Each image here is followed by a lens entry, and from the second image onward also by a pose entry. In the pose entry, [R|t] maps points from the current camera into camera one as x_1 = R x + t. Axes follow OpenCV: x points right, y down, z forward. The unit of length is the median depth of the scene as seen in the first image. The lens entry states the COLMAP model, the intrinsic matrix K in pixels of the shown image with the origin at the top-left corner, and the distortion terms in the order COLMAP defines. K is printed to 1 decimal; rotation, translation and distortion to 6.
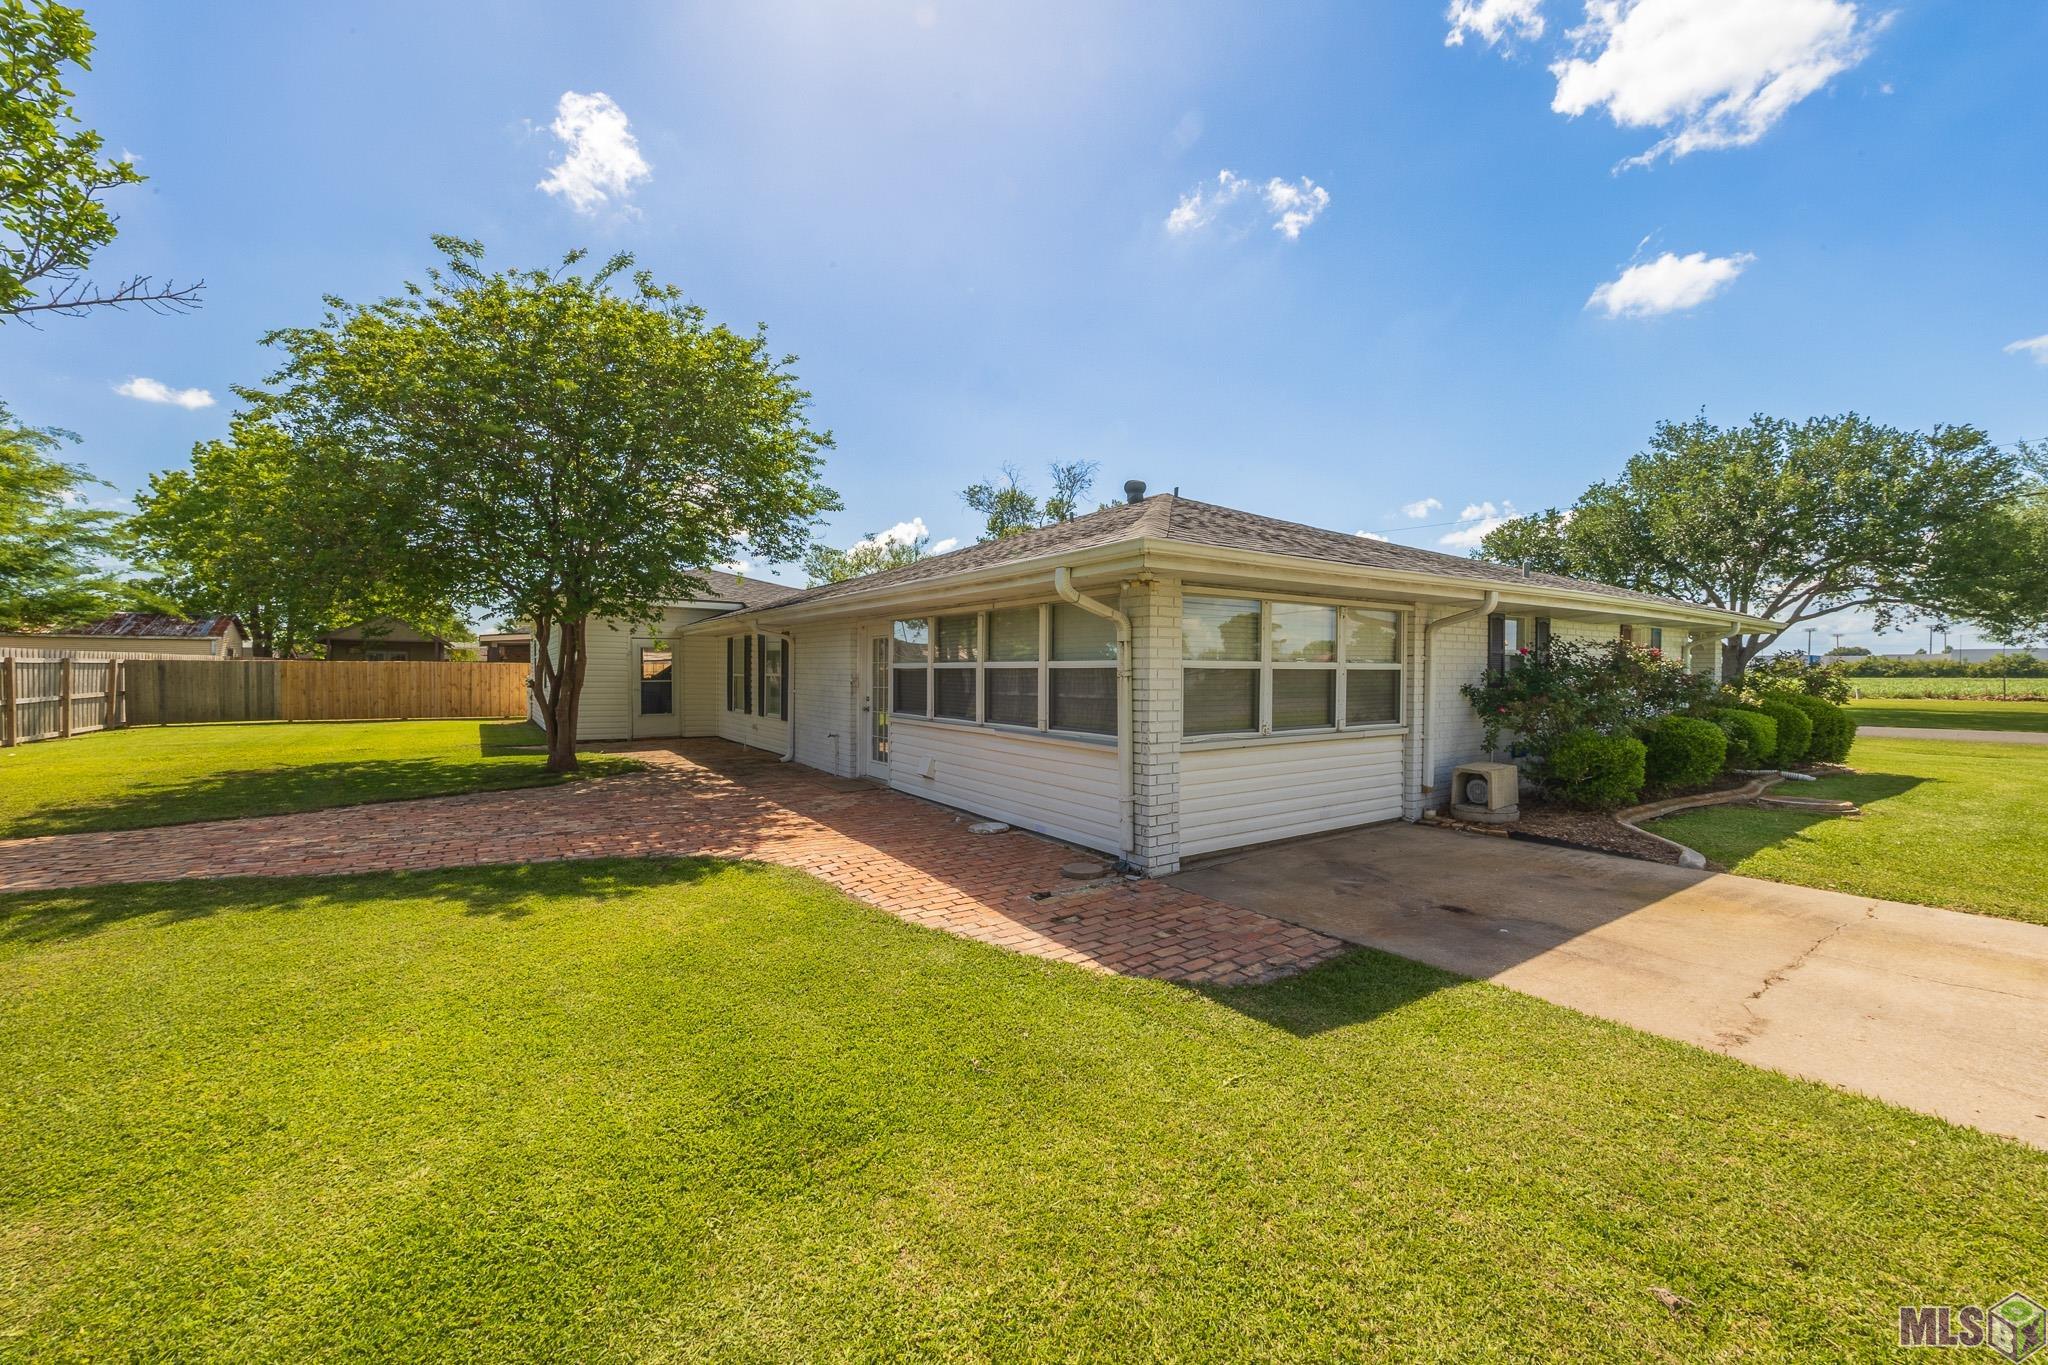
lens RADIAL K [[787.9, 0, 1025.8], [0, 787.9, 680.8], [0, 0, 1]] dist [0.000123, -0.000531]
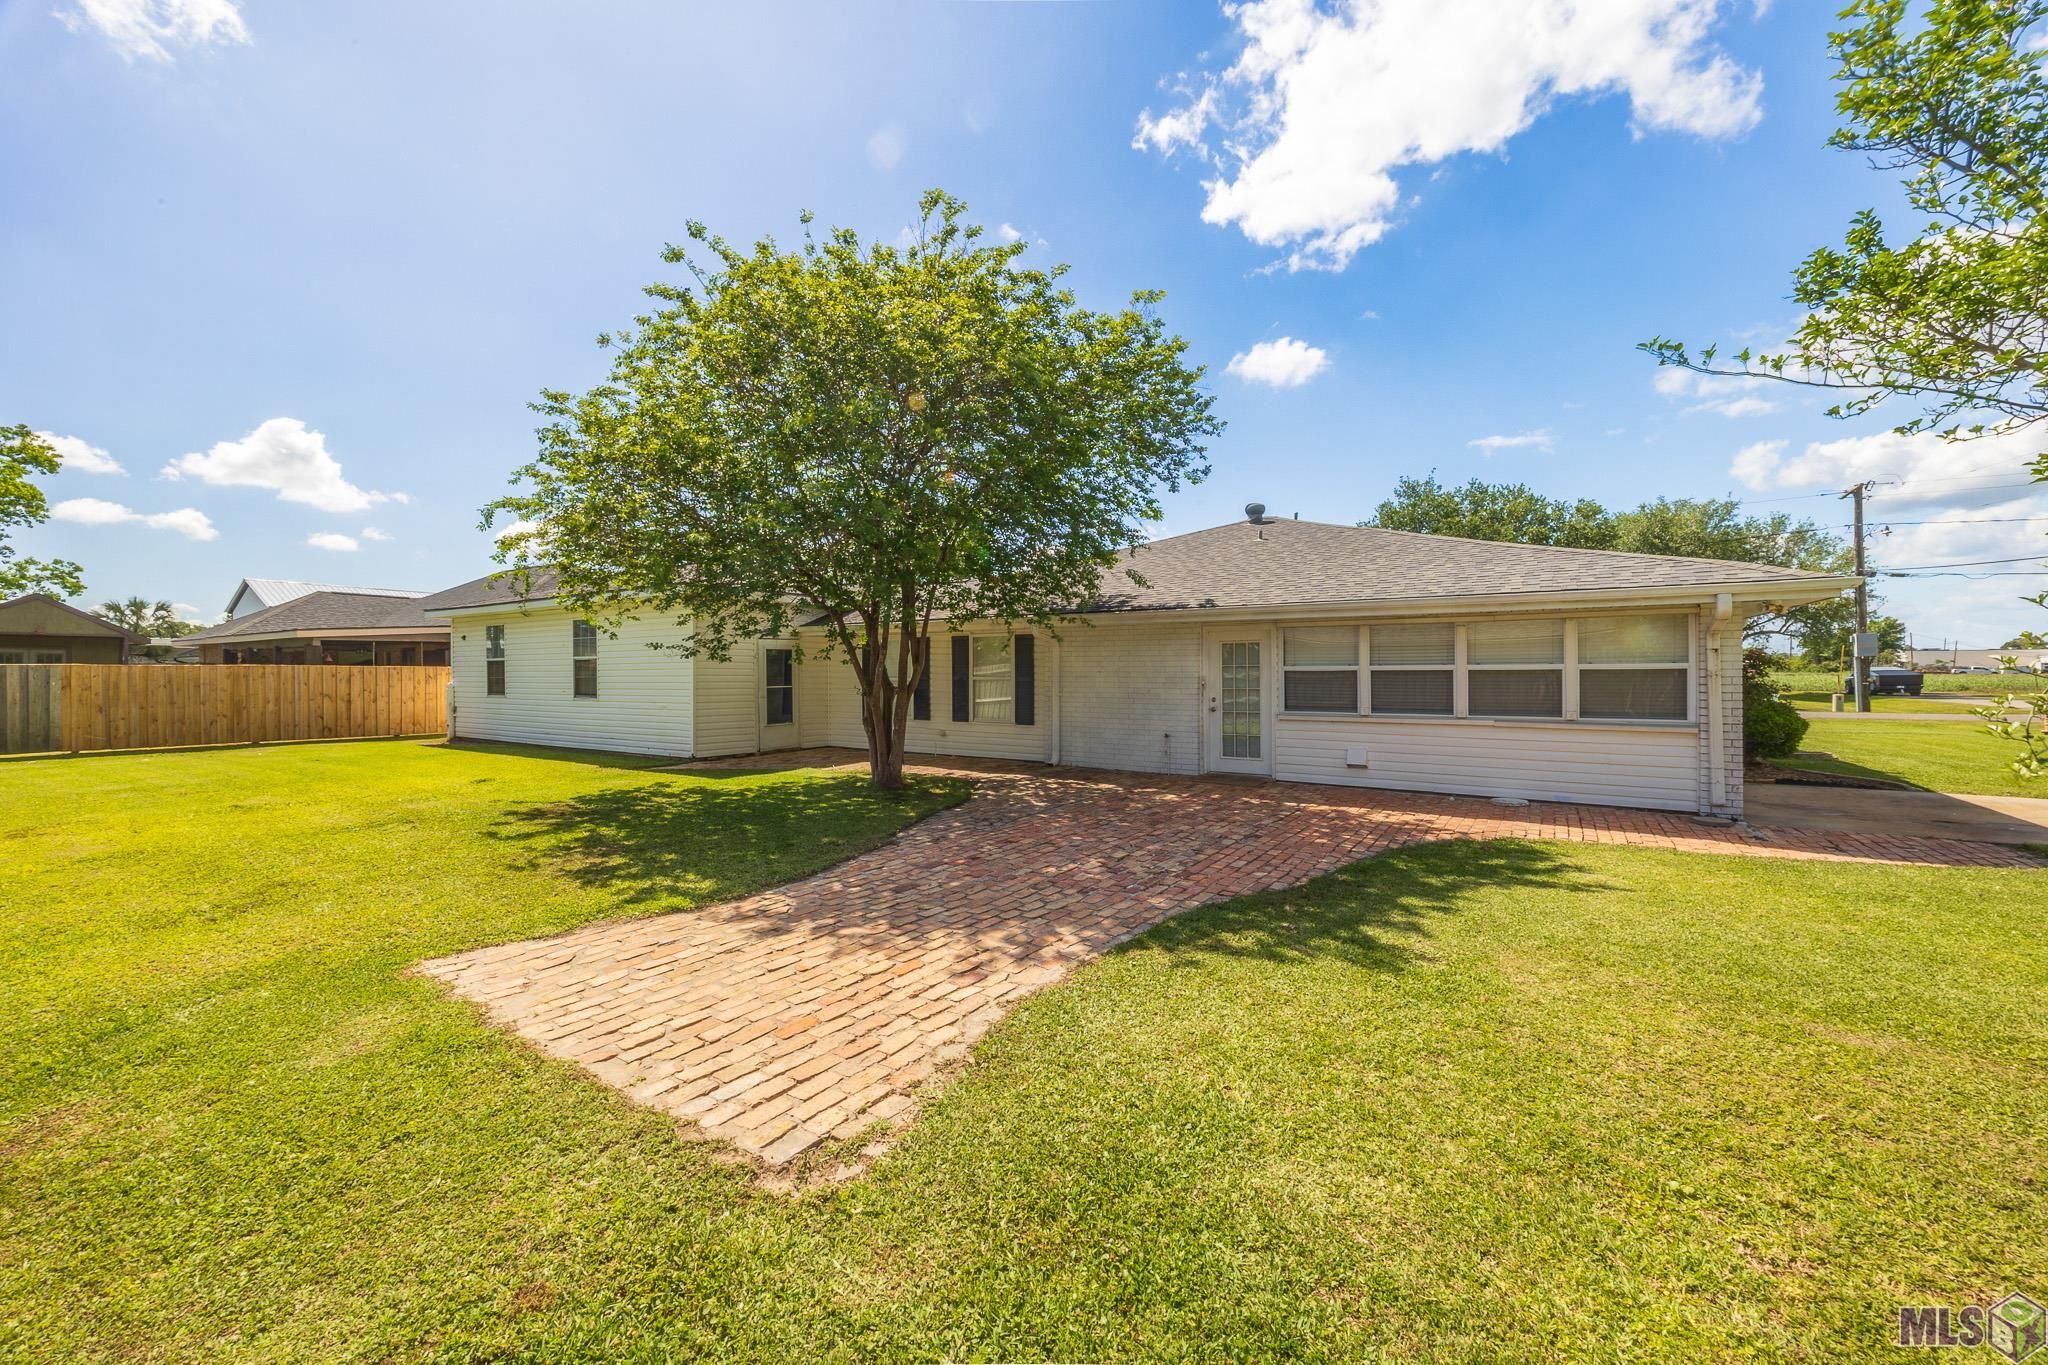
lens RADIAL K [[787.9, 0, 1025.6], [0, 787.9, 660.1], [0, 0, 1]] dist [0.000123, -0.000531]
pose [[0.927844, 0.000134, 0.372969, -0.432580], [0.010110, 0.999623, -0.025509, -0.003010], [-0.372832, 0.027439, 0.927493, 0.057312]]
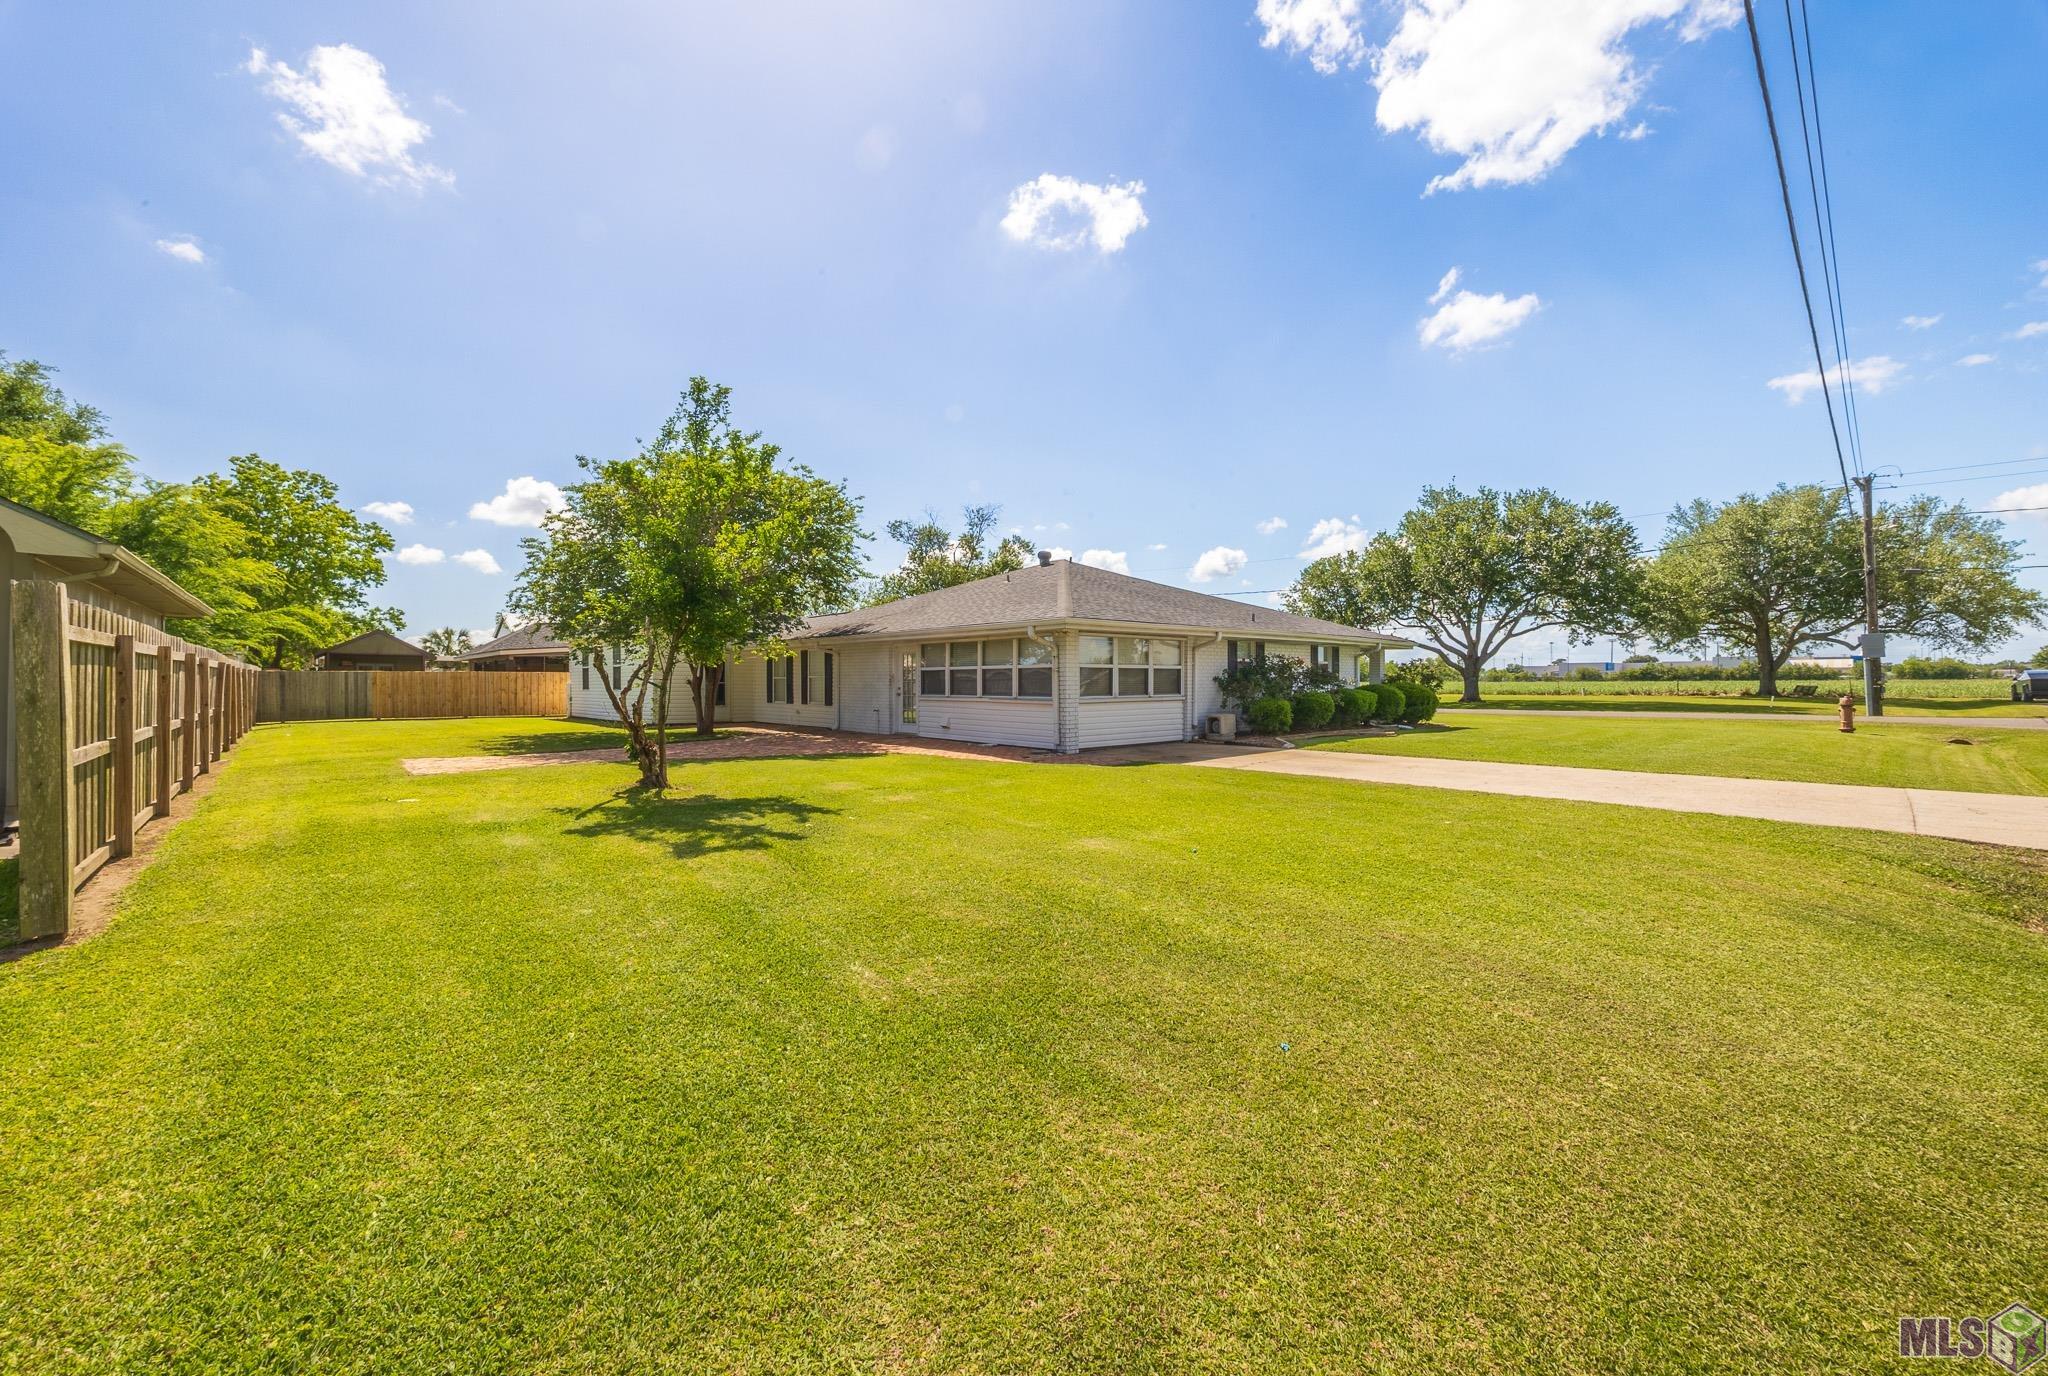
lens RADIAL K [[787.9, 0, 1020.3], [0, 787.9, 678.4], [0, 0, 1]] dist [0.000123, -0.000531]
pose [[0.990970, -0.006883, 0.133911, -0.087877], [0.009077, 0.999834, -0.015780, 0.015760], [-0.133780, 0.016853, 0.990868, -0.394178]]
